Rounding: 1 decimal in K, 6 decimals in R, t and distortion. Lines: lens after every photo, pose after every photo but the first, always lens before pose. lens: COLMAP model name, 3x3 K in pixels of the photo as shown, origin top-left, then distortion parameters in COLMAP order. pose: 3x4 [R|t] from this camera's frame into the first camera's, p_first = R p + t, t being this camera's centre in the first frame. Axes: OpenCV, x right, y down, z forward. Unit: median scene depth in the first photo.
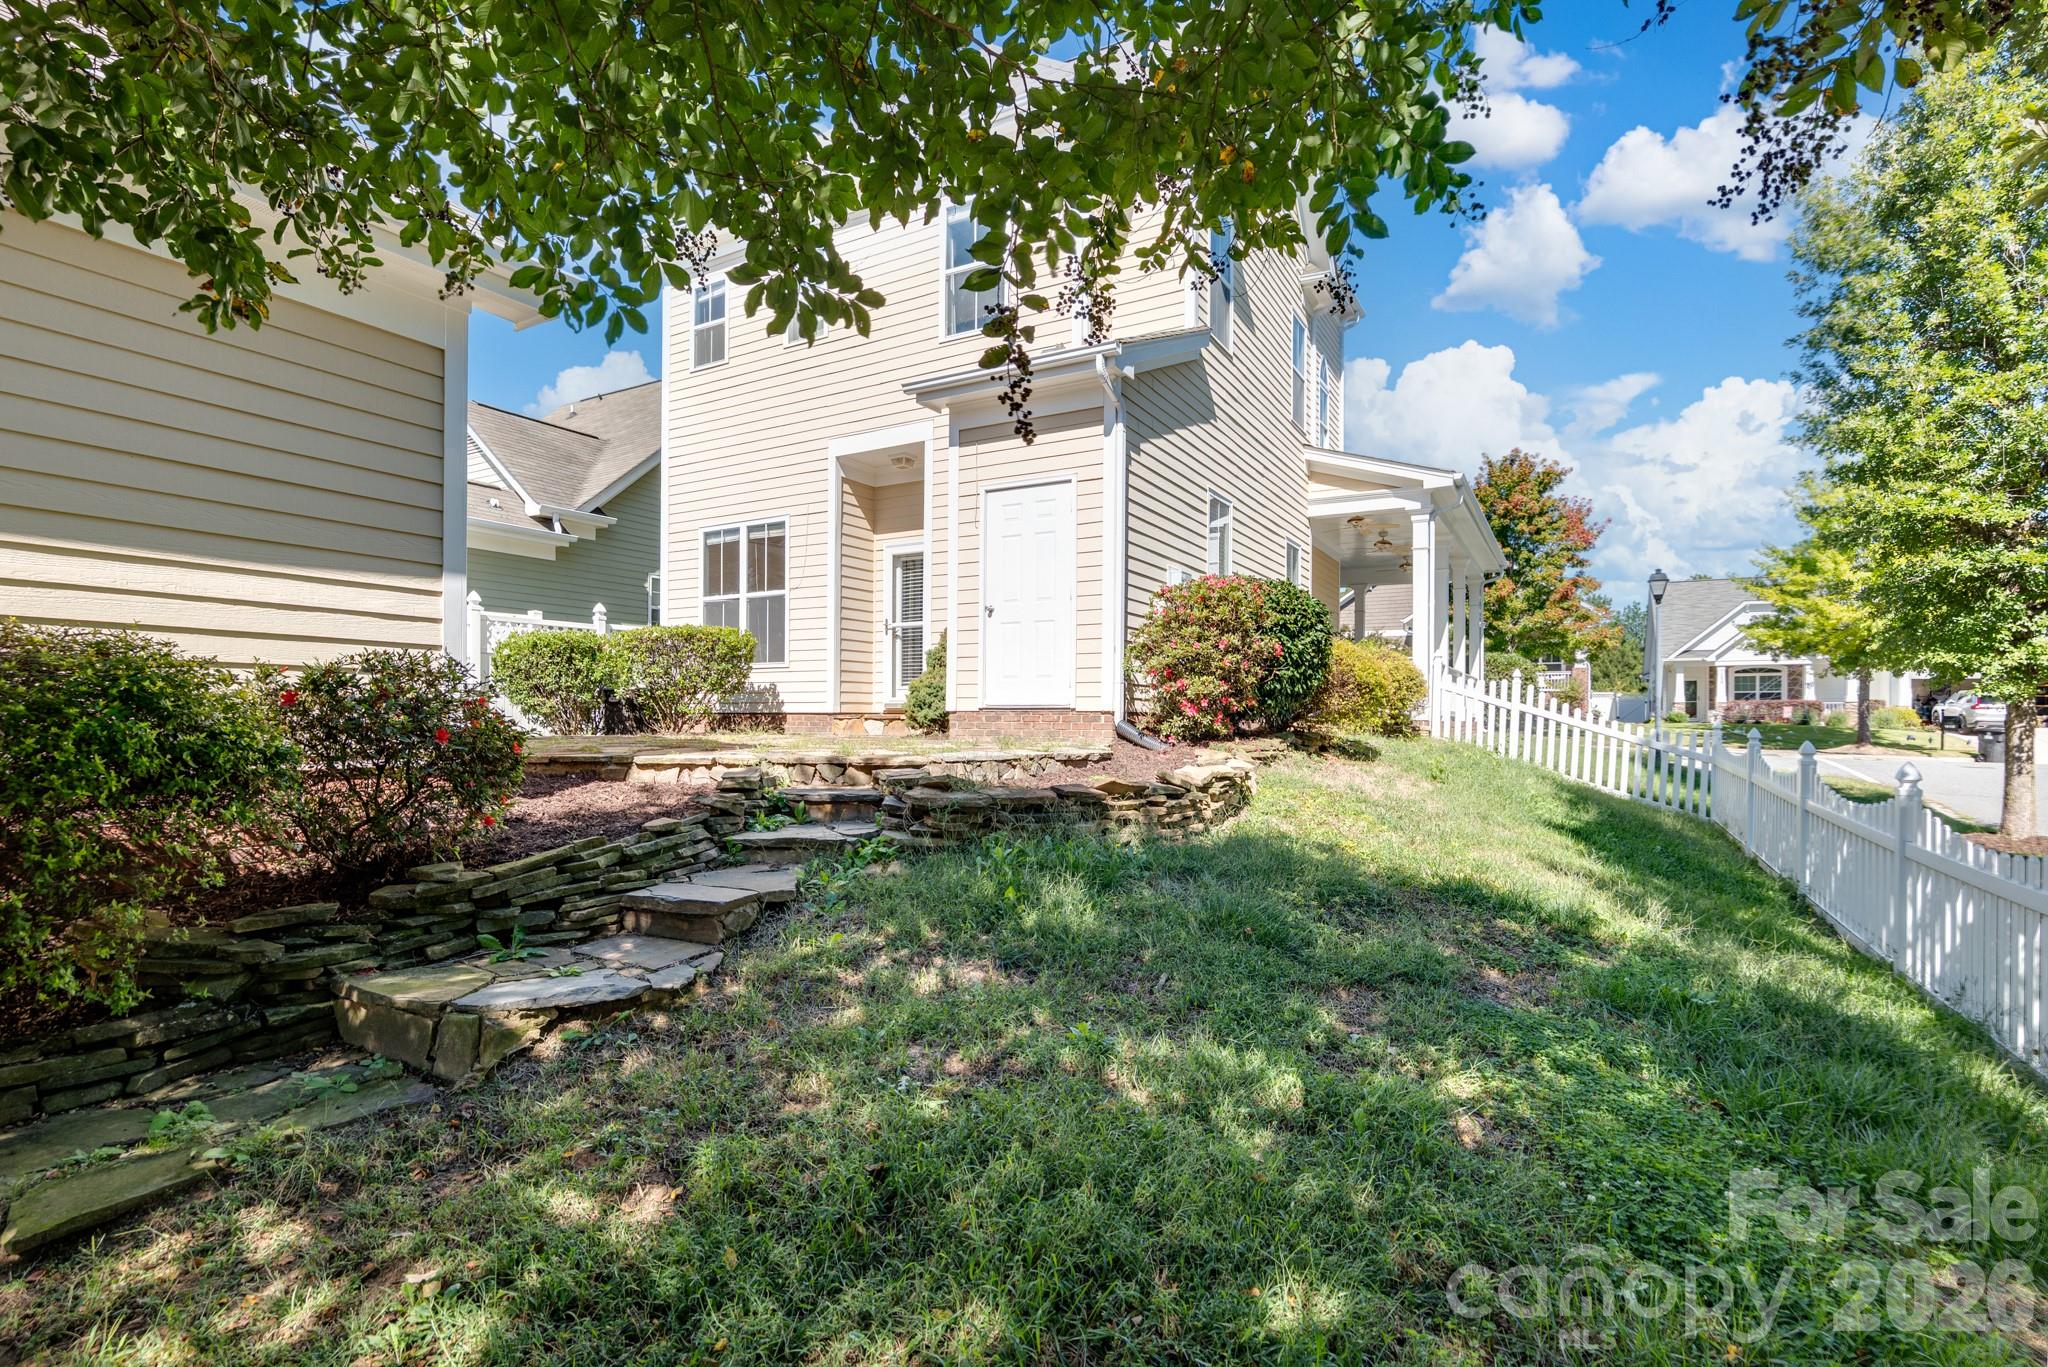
lens RADIAL K [[961.7, 0, 1011.3], [0, 961.7, 721.2], [0, 0, 1]] dist [-0.019941, -0.000028]
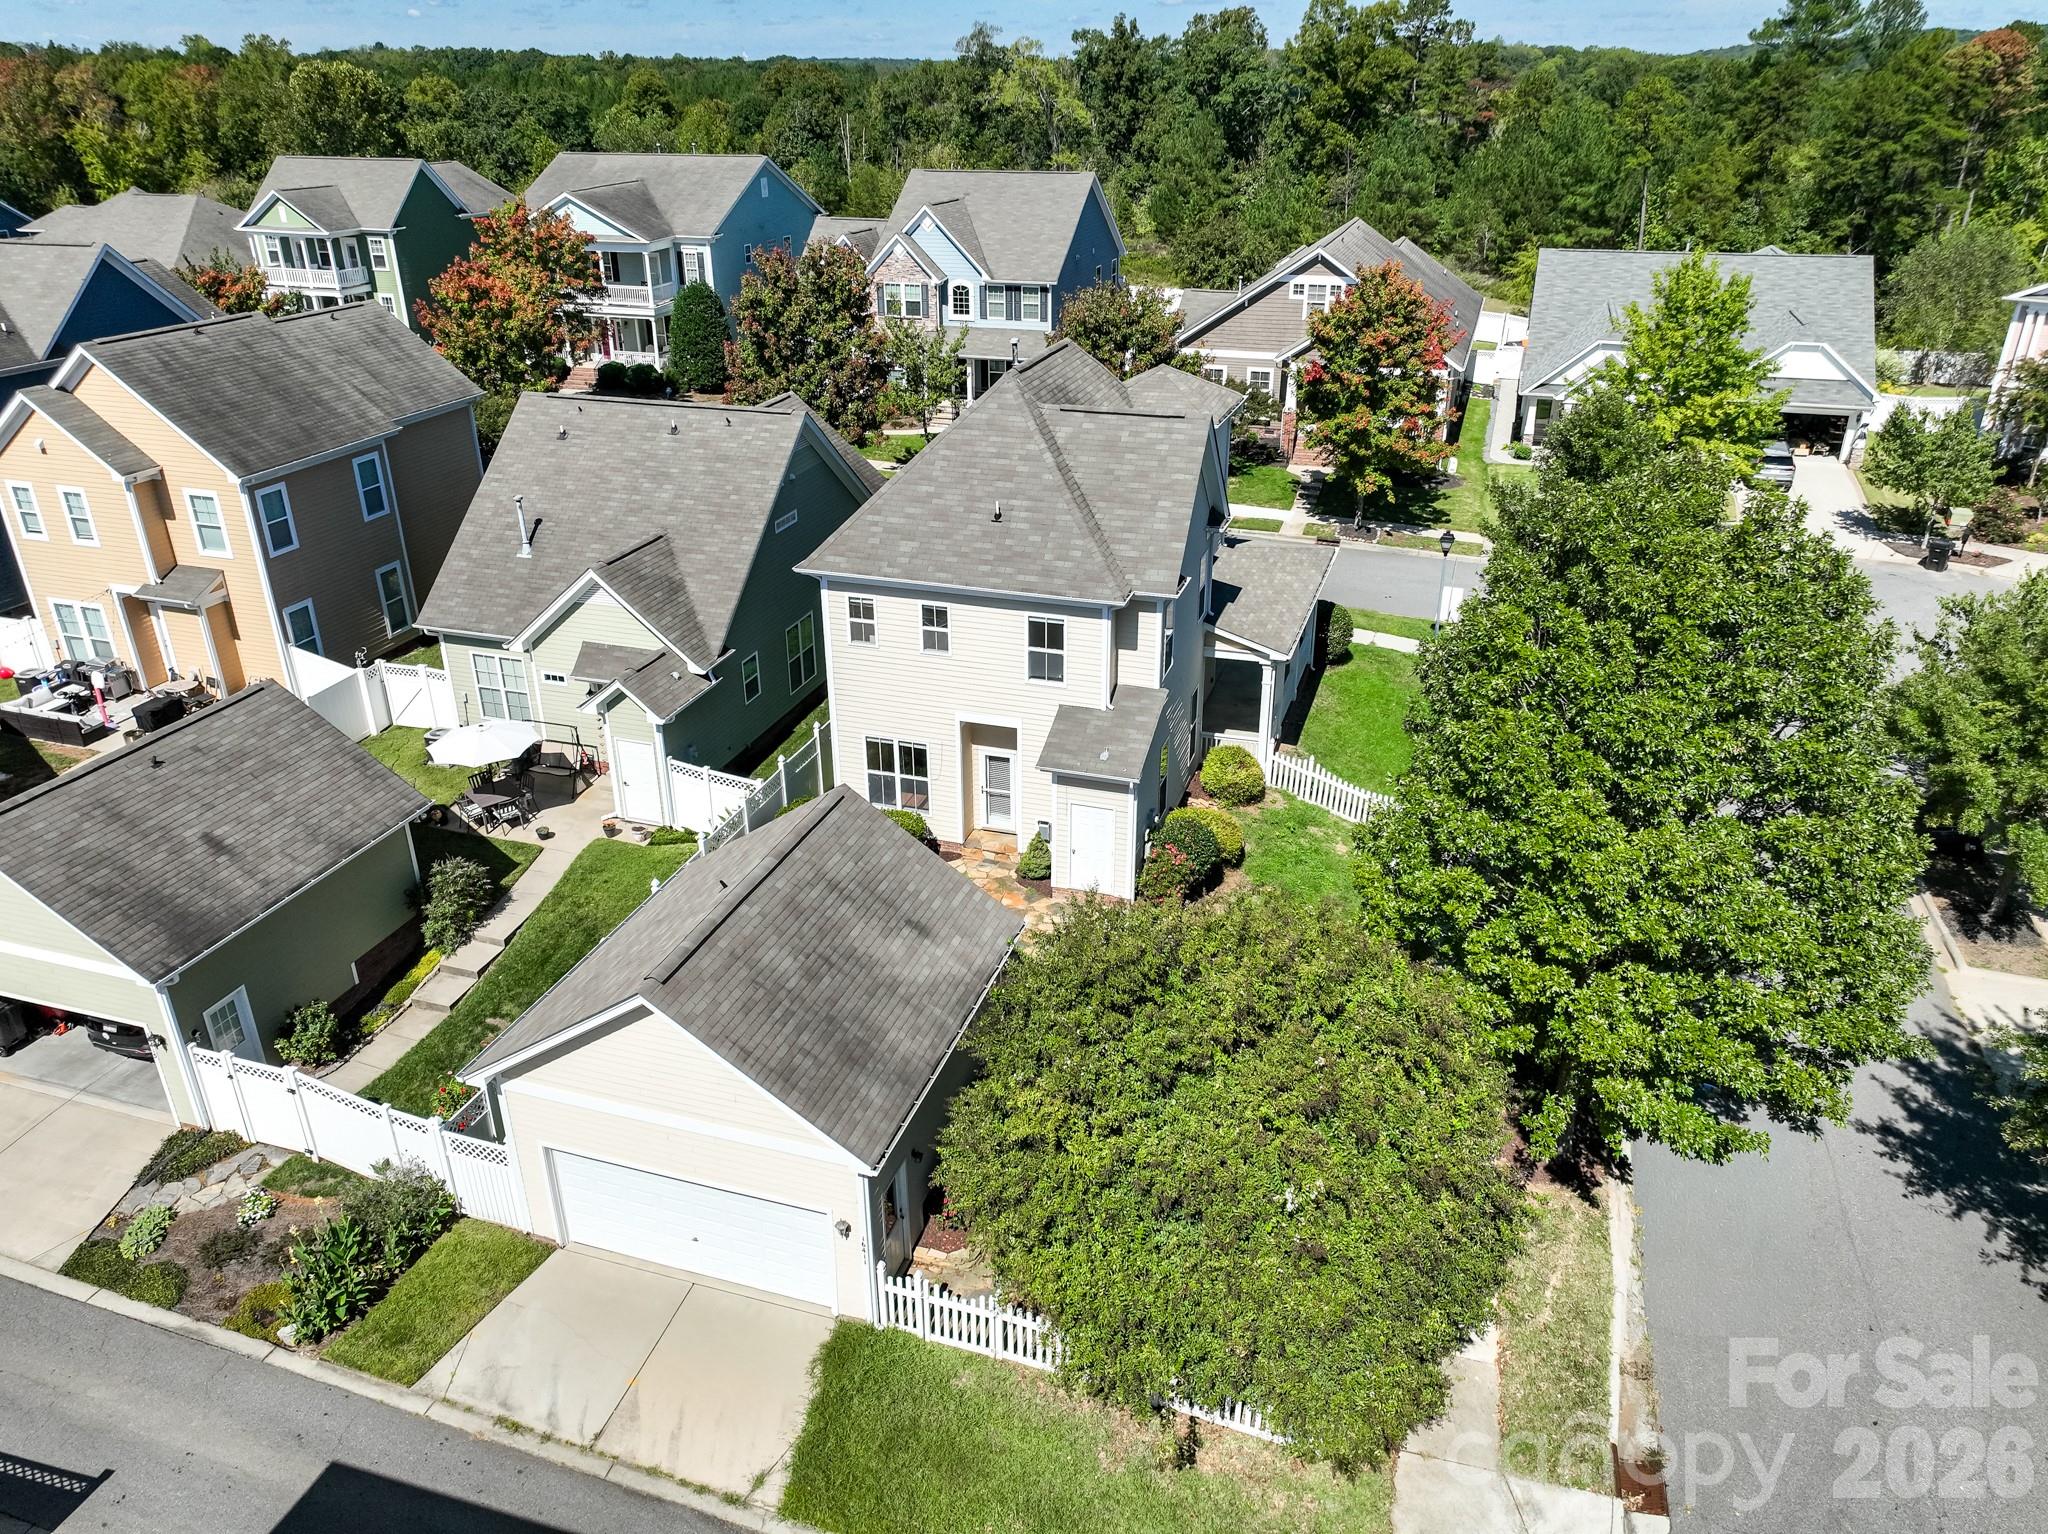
lens RADIAL K [[1451.9, 0, 1019.2], [0, 1451.9, 769.9], [0, 0, 1]] dist [0.001071, 0.001554]
pose [[0.977297, -0.104954, 0.184052, -0.561950], [0.014817, 0.900416, 0.434777, -1.321618], [-0.211355, -0.422179, 0.881529, -1.420883]]
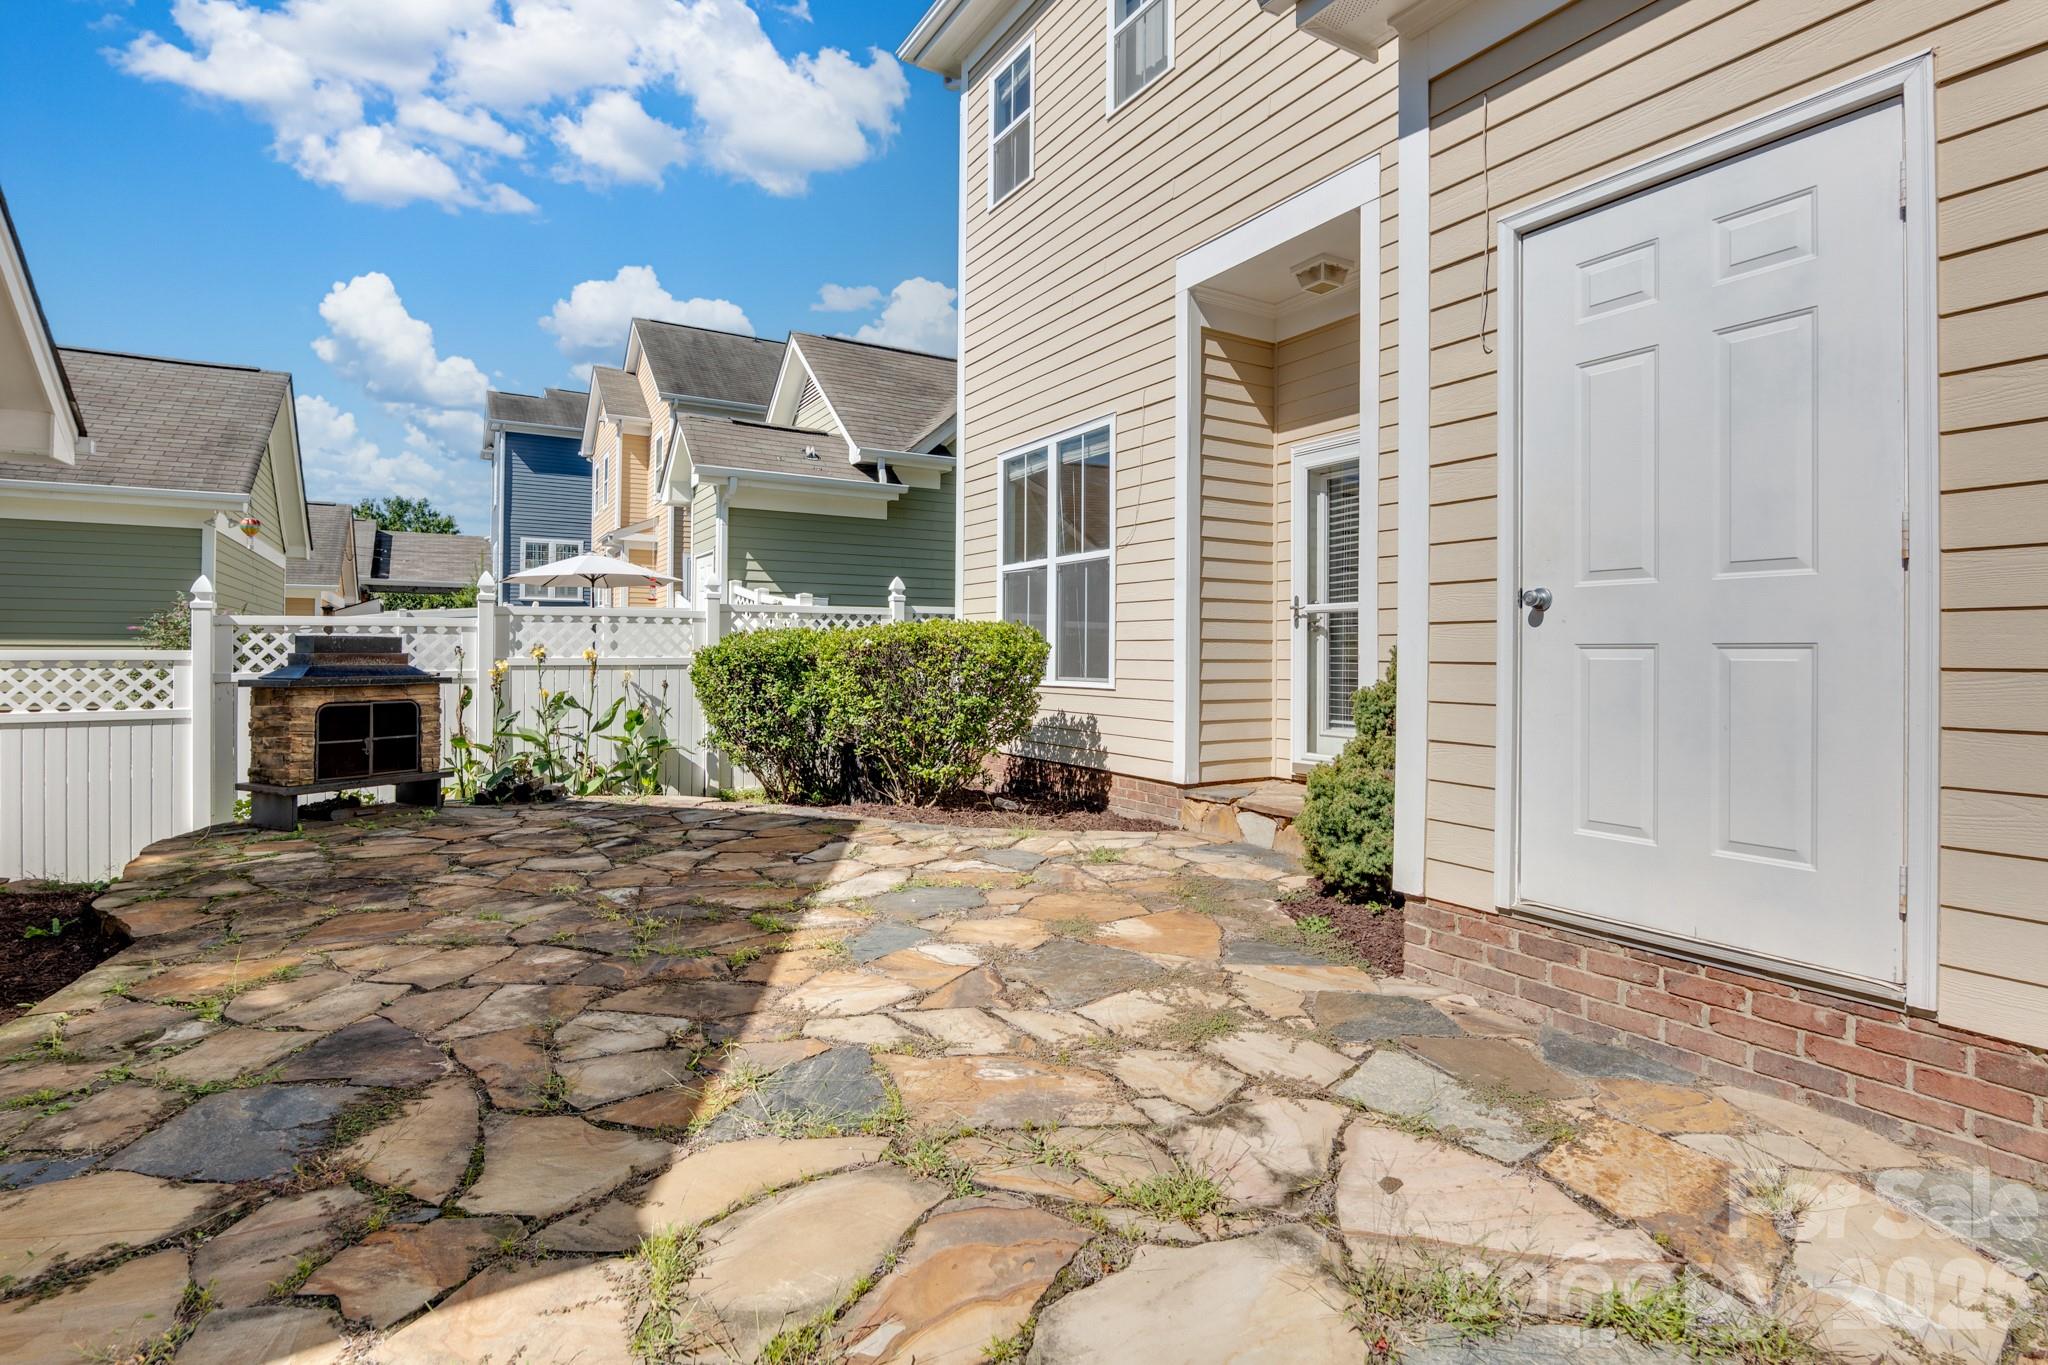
lens RADIAL K [[977.0, 0, 1004.9], [0, 977.0, 645.4], [0, 0, 1]] dist [-0.019595, 0.004170]
pose [[0.874703, -0.003181, -0.484650, -0.014930], [-0.005088, 0.999863, -0.015746, -0.071191], [0.484633, 0.016239, 0.874567, 0.472524]]
